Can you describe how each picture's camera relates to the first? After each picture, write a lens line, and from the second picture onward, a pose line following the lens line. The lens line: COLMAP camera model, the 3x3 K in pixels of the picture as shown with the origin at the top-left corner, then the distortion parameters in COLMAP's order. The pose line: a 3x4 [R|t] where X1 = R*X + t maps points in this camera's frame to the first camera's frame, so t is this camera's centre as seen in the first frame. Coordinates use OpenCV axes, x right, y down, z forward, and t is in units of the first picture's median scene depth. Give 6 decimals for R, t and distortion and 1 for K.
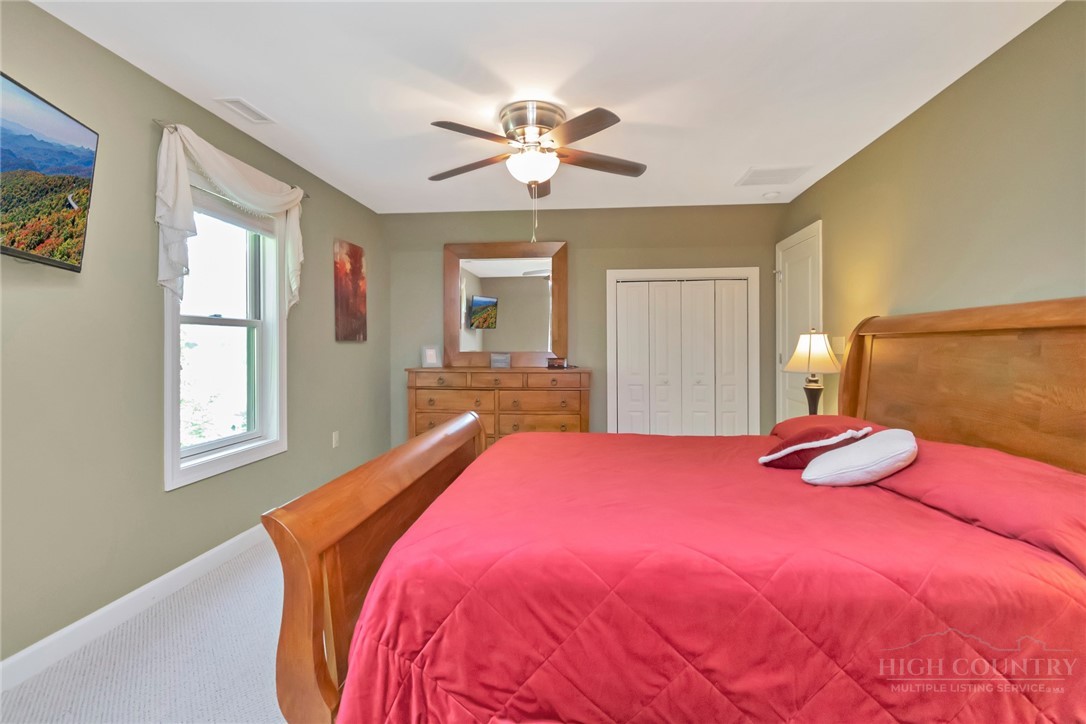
lens RADIAL K [[497.0, 0, 550.1], [0, 497.0, 360.2], [0, 0, 1]] dist [-0.004072, -0.000523]
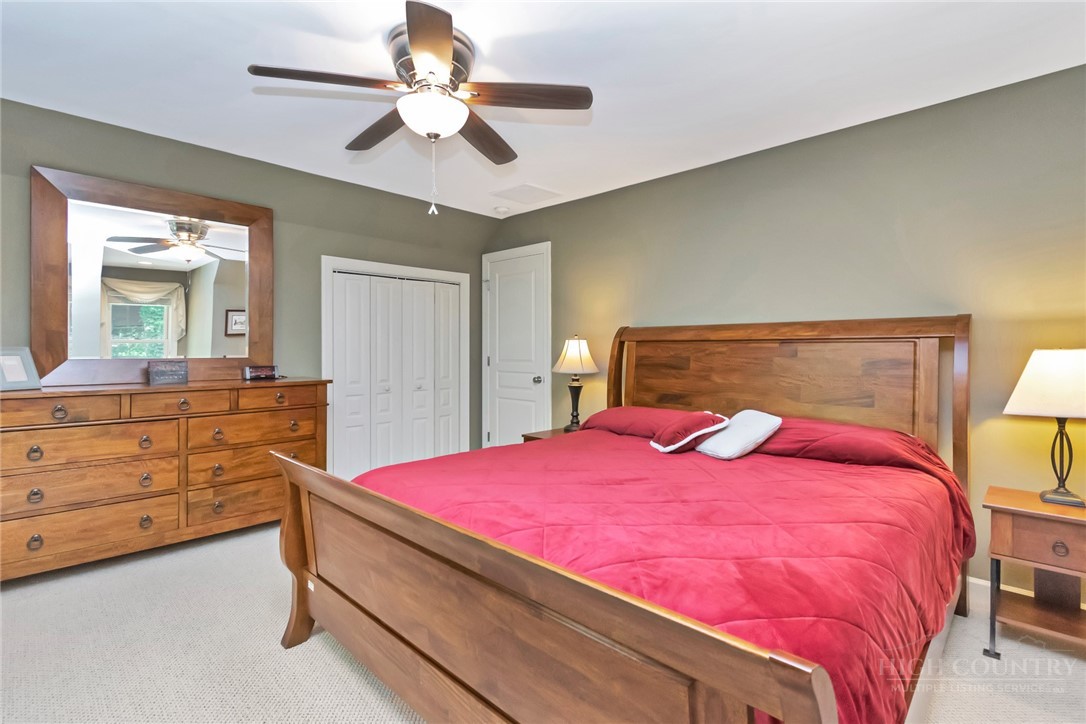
lens RADIAL K [[497.0, 0, 550.1], [0, 497.0, 360.2], [0, 0, 1]] dist [-0.004072, -0.000523]
pose [[0.629245, -0.017172, 0.777017, -0.310799], [0.021332, 0.999761, 0.004819, -0.008360], [-0.776914, 0.013542, 0.629461, 0.230824]]
